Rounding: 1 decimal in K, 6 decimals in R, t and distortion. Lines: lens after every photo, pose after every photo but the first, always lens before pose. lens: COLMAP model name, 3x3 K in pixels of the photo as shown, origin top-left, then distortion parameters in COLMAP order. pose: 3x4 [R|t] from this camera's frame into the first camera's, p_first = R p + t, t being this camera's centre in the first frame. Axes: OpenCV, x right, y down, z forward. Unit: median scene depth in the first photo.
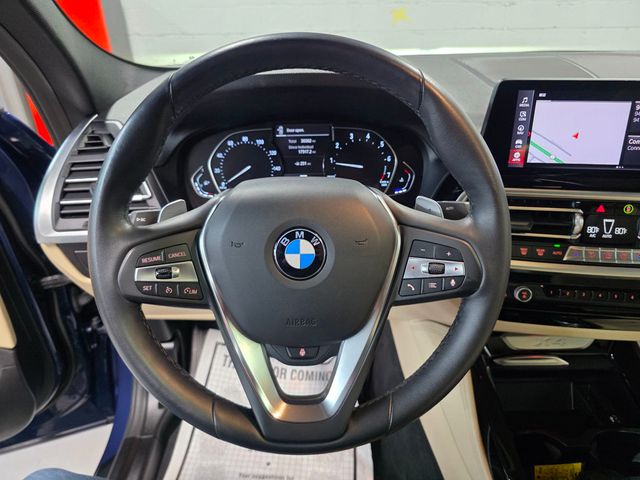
lens RADIAL K [[425.5, 0, 314.6], [0, 425.5, 241.7], [0, 0, 1]] dist [0.017031, -0.008421]
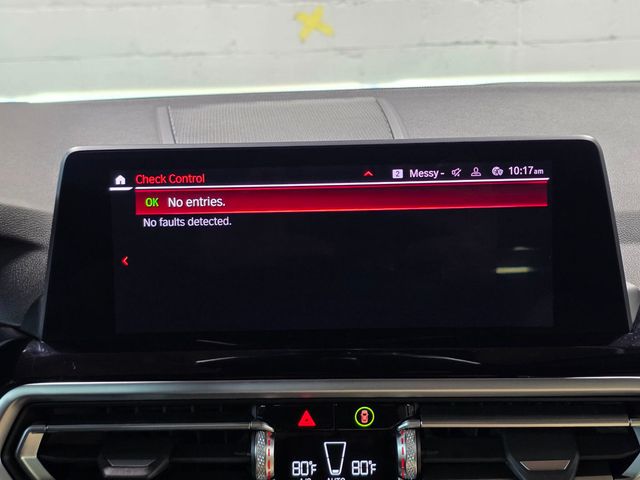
lens RADIAL K [[937.4, 0, 310.3], [0, 937.4, 248.5], [0, 0, 1]] dist [0.030158, 0.000000]
pose [[0.995123, -0.042620, 0.088955, 0.585045], [0.063494, 0.966928, -0.247019, -0.007725], [-0.075485, 0.251462, 0.964919, 0.023636]]
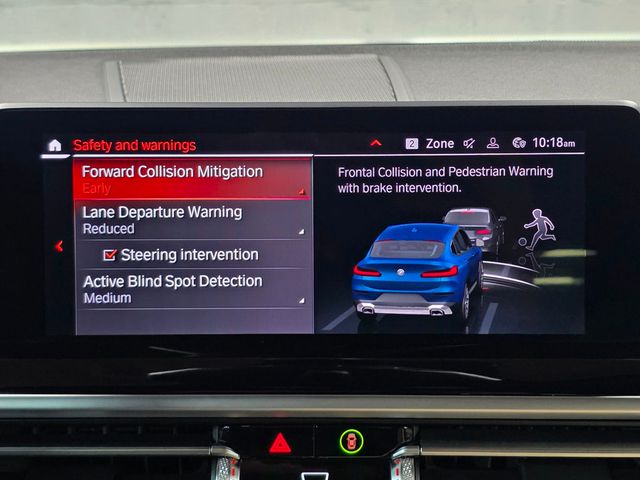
lens RADIAL K [[1187.3, 0, 326.1], [0, 1187.3, 236.0], [0, 0, 1]] dist [0.045778, 0.000000]
pose [[0.993655, -0.025713, 0.109494, 0.593489], [0.053508, 0.964363, -0.259117, 0.014951], [-0.098929, 0.263332, 0.959619, -0.000979]]
